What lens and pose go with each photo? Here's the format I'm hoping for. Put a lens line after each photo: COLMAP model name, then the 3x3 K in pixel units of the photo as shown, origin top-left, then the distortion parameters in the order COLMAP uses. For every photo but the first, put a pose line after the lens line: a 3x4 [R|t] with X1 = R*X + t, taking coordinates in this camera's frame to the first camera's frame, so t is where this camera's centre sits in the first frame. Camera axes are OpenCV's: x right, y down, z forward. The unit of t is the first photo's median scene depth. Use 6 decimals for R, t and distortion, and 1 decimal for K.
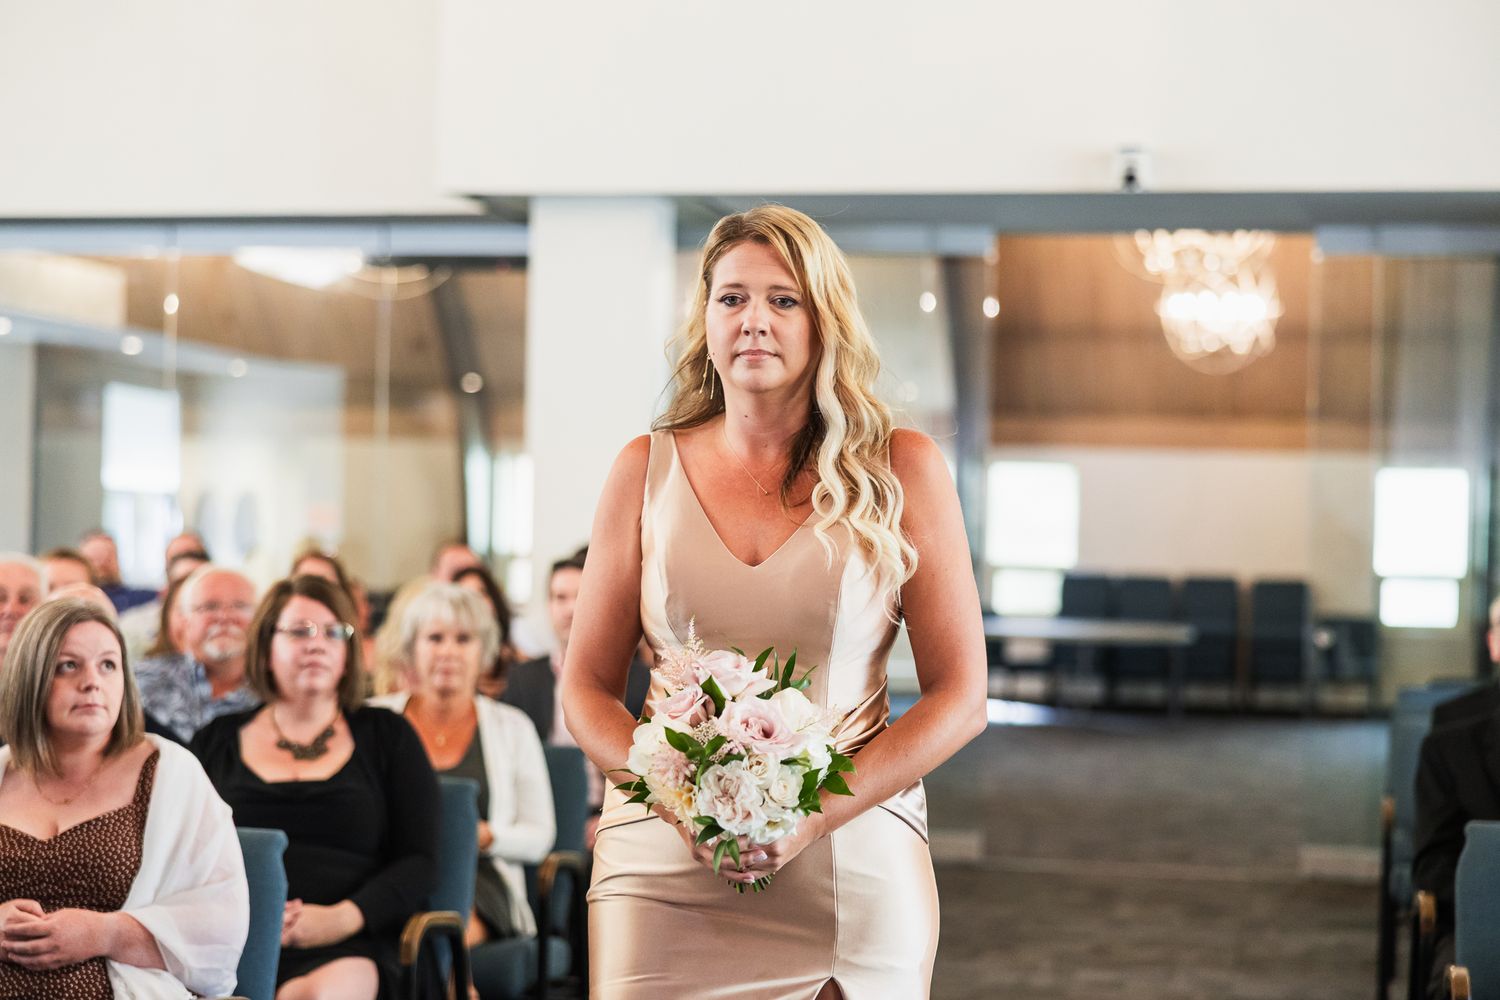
lens RADIAL K [[2995.0, 0, 750.0], [0, 2995.0, 500.0], [0, 0, 1]] dist [-0.004439, 0.048288]
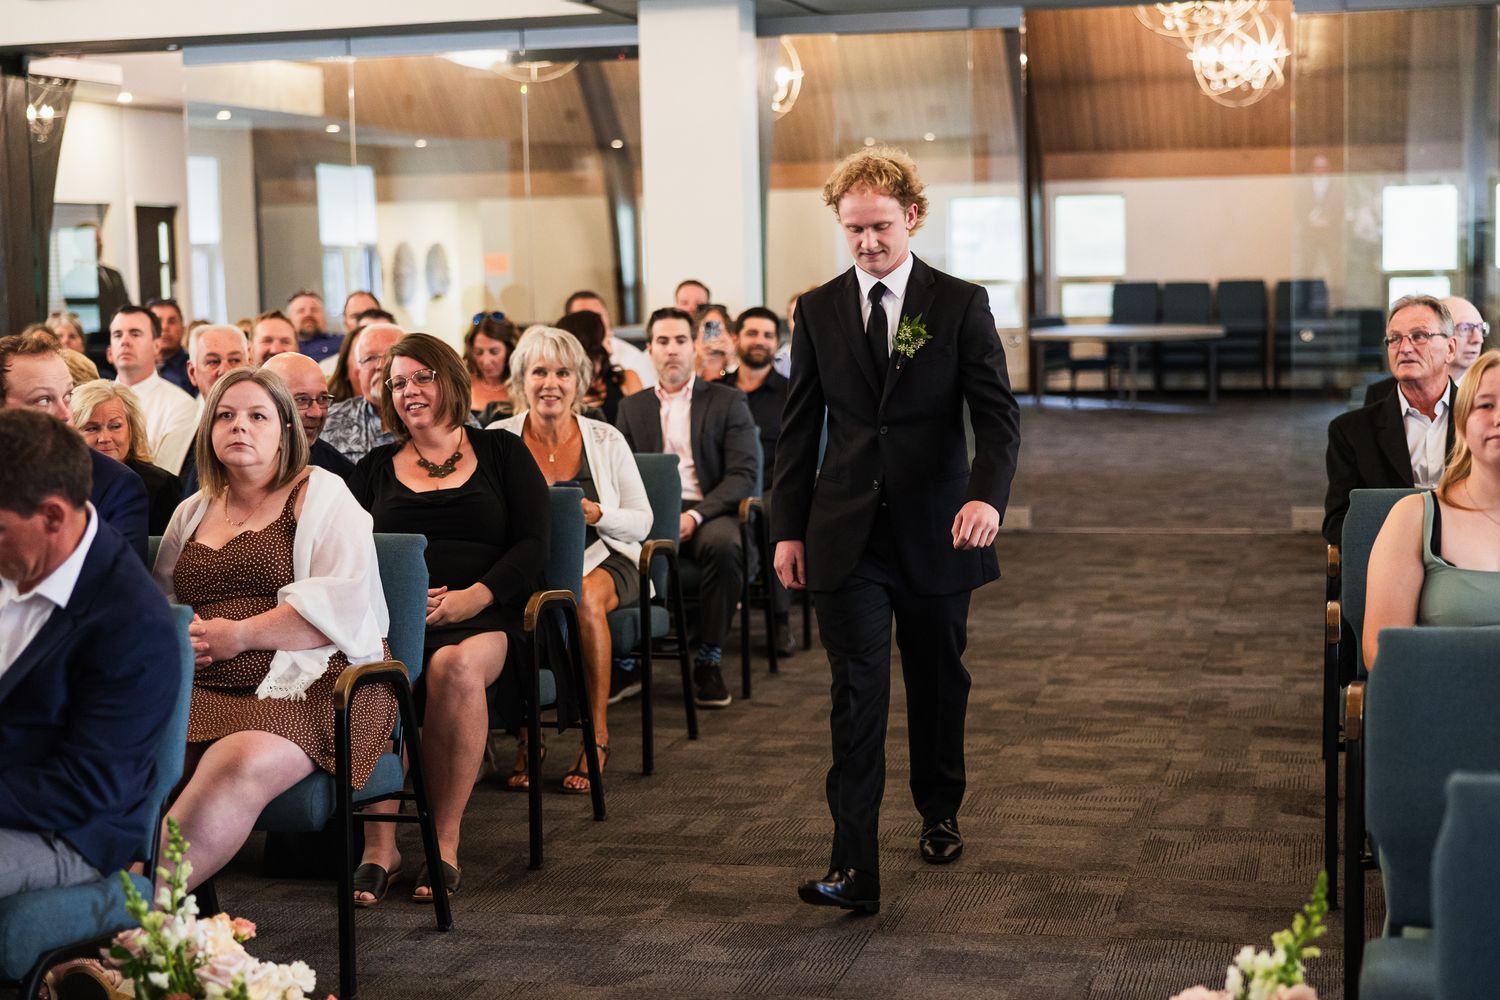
lens RADIAL K [[2587.2, 0, 751.9], [0, 2587.2, 535.2], [0, 0, 1]] dist [0.008556, -0.057050]
pose [[0.997182, -0.038958, -0.064115, 0.030940], [0.046457, 0.991690, 0.119970, -0.009261], [0.058909, -0.122611, 0.990705, -0.058081]]
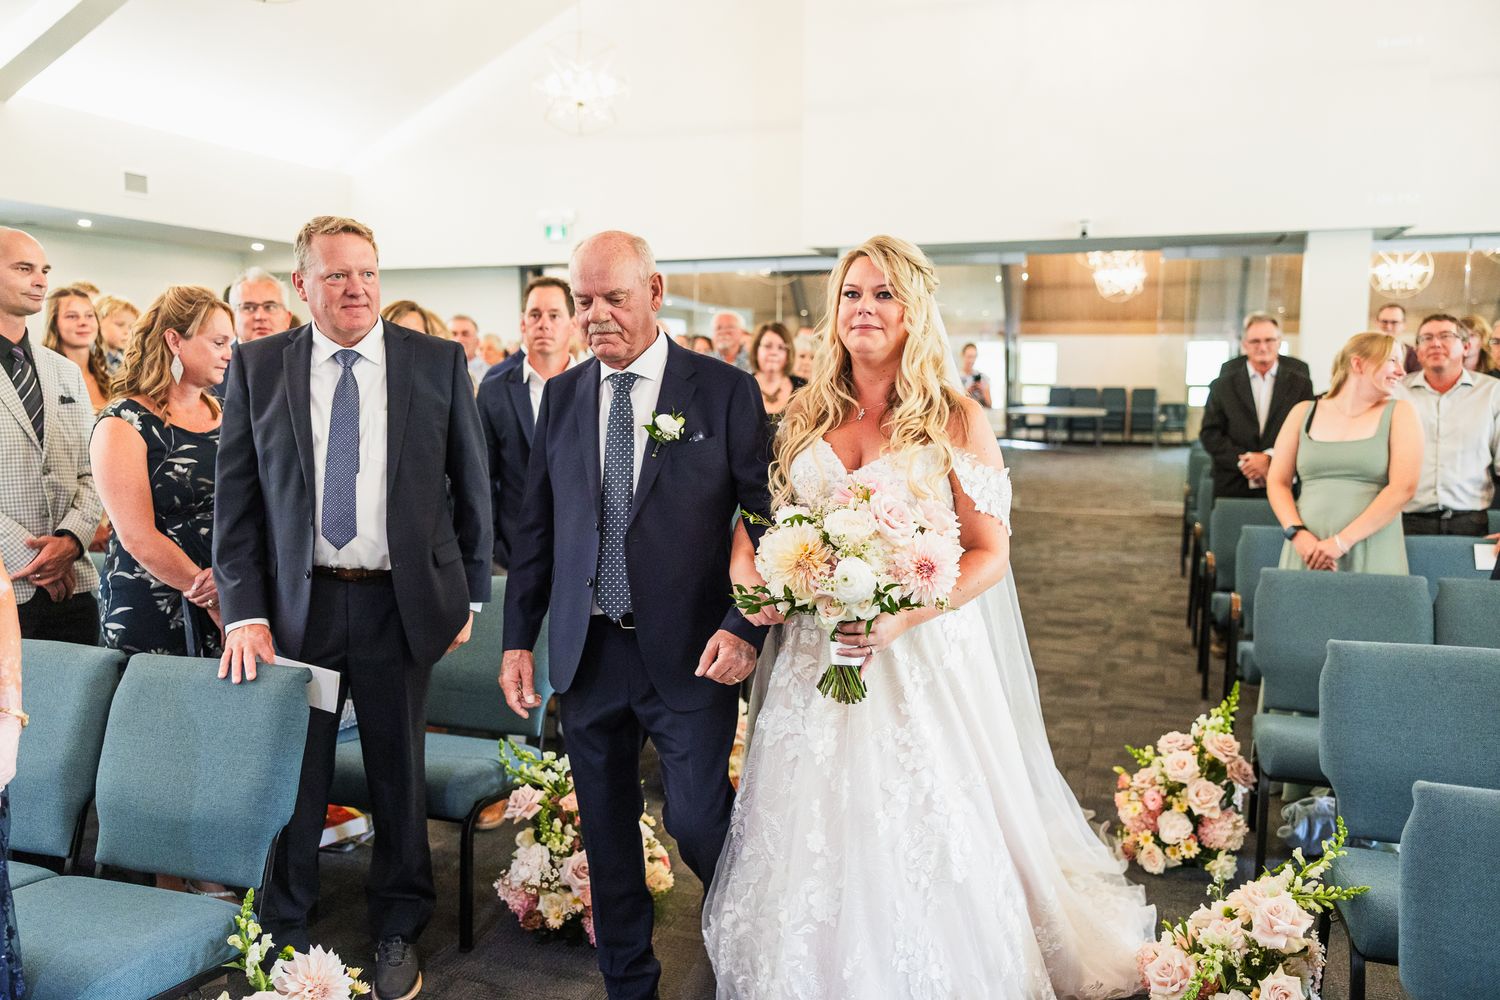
lens RADIAL K [[1288.8, 0, 700.4], [0, 1288.8, 498.9], [0, 0, 1]] dist [0.003849, 0.001789]
pose [[0.987918, -0.002328, -0.154957, -0.019129], [0.020835, 0.992804, 0.117921, -0.020209], [0.153567, -0.119725, 0.980858, -0.104343]]
